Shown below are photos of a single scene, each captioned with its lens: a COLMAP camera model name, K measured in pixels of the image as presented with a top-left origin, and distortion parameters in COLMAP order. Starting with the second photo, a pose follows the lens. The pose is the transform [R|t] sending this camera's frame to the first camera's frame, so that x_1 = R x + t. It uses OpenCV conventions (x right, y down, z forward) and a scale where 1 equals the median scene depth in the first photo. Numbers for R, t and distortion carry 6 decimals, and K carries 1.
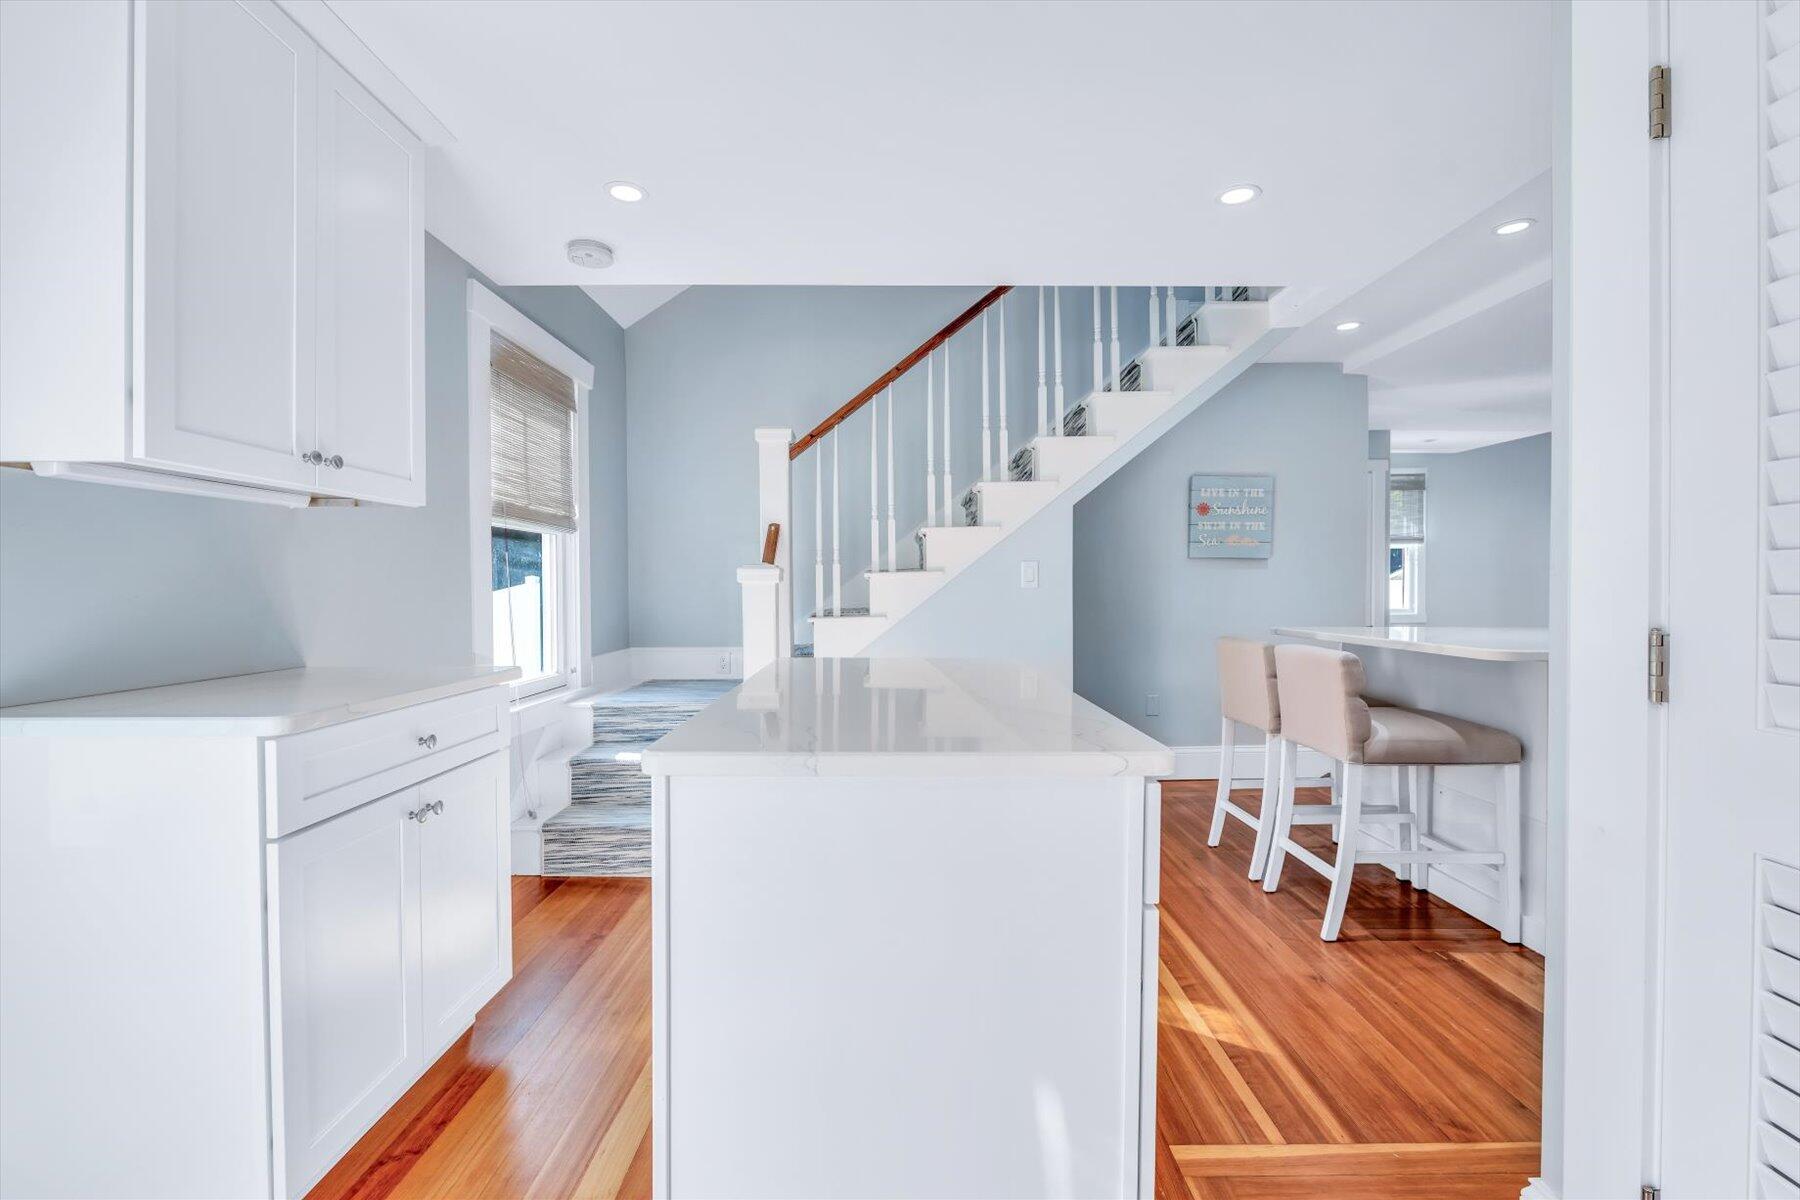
lens RADIAL K [[759.5, 0, 900.0], [0, 759.5, 600.0], [0, 0, 1]] dist [-0.012163, -0.000255]
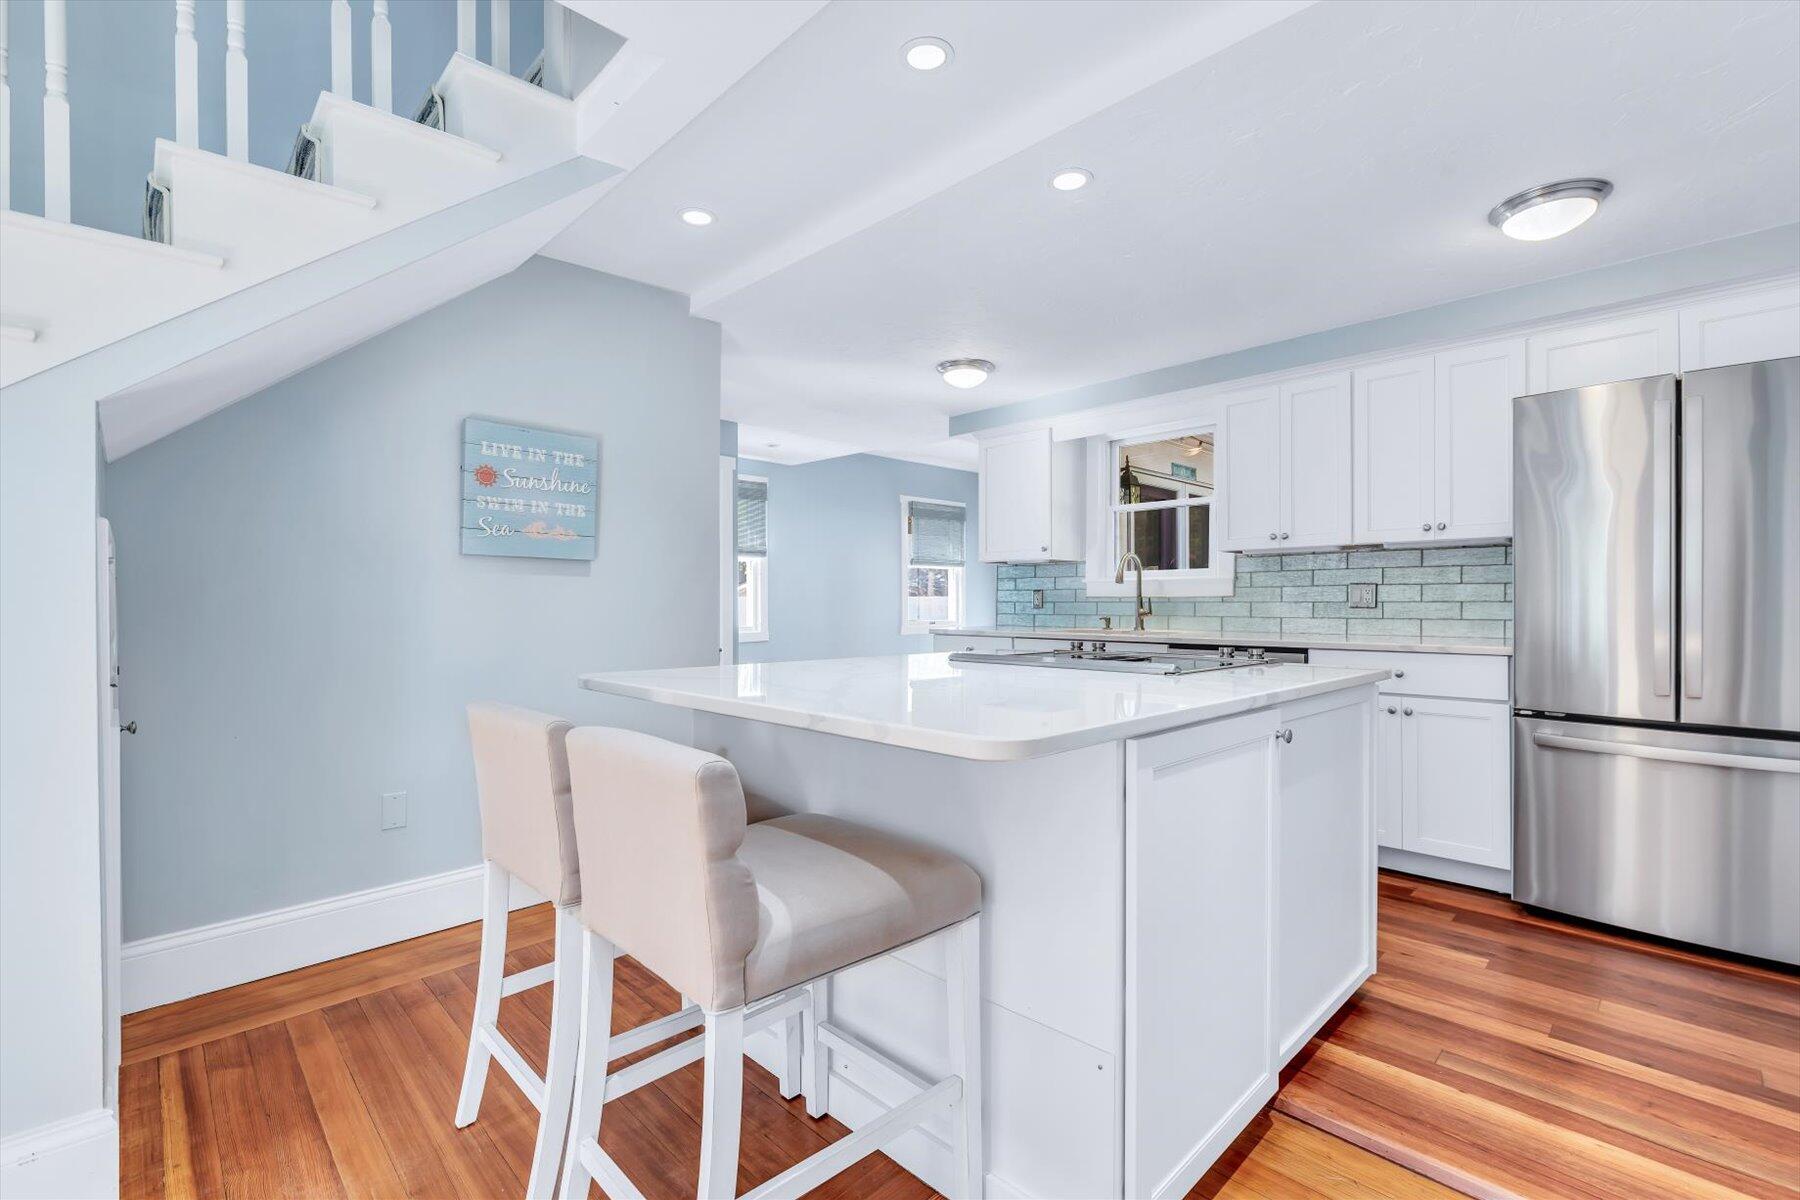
lens RADIAL K [[798.8, 0, 903.6], [0, 798.8, 604.4], [0, 0, 1]] dist [-0.003559, -0.000487]
pose [[0.700922, 0.000756, 0.713237, 0.181208], [0.009776, 0.999895, -0.010667, -0.005990], [-0.713171, 0.014449, 0.700841, 0.316945]]
